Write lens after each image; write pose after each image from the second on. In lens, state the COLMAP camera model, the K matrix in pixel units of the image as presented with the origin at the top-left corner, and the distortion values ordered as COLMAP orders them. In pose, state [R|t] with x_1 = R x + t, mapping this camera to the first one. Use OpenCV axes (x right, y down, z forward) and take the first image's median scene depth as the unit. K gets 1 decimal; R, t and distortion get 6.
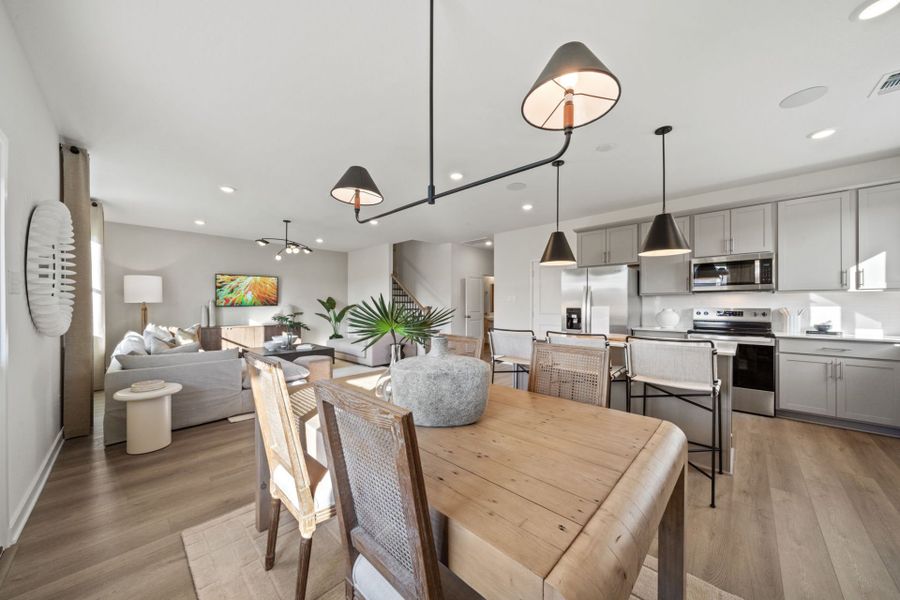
lens RADIAL K [[307.0, 0, 448.5], [0, 307.0, 303.0], [0, 0, 1]] dist [-0.008256, 0.000001]
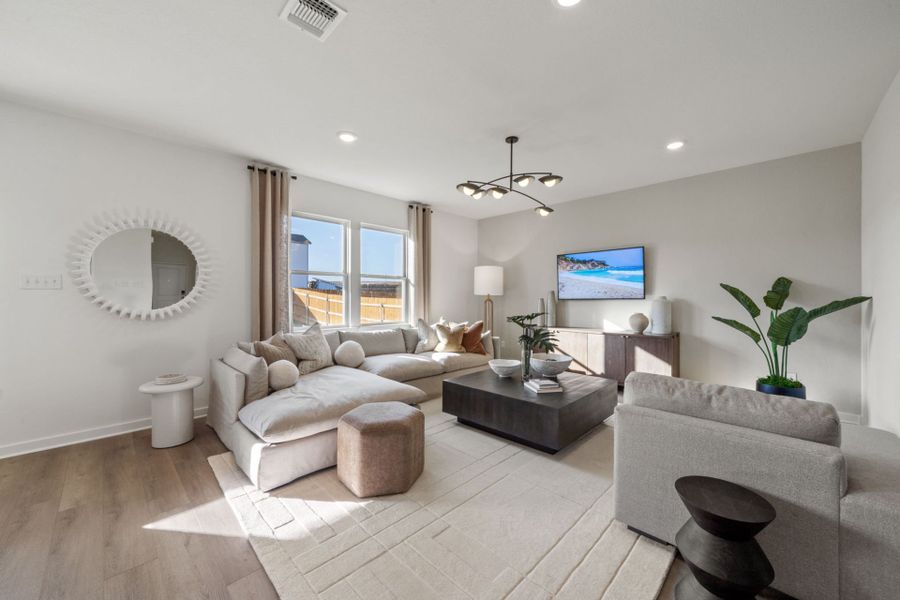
lens RADIAL K [[336.8, 0, 453.1], [0, 336.8, 297.6], [0, 0, 1]] dist [-0.000062, -0.000774]
pose [[-0.003537, 0.001419, -0.999993, 0.056881], [0.006134, 0.999980, 0.001397, 0.005428], [0.999975, -0.006129, -0.003546, 0.982008]]
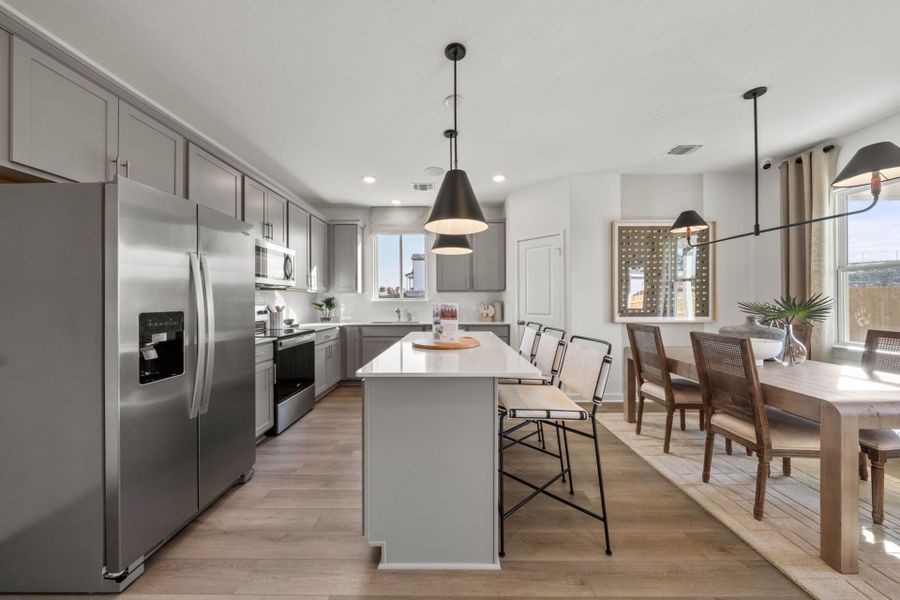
lens RADIAL K [[312.7, 0, 449.9], [0, 312.7, 301.5], [0, 0, 1]] dist [-0.009976, 0.001022]
pose [[-0.681402, 0.001888, 0.731907, -0.032103], [0.000979, 0.999998, -0.001668, 0.004735], [-0.731908, -0.000420, -0.681403, 0.892231]]
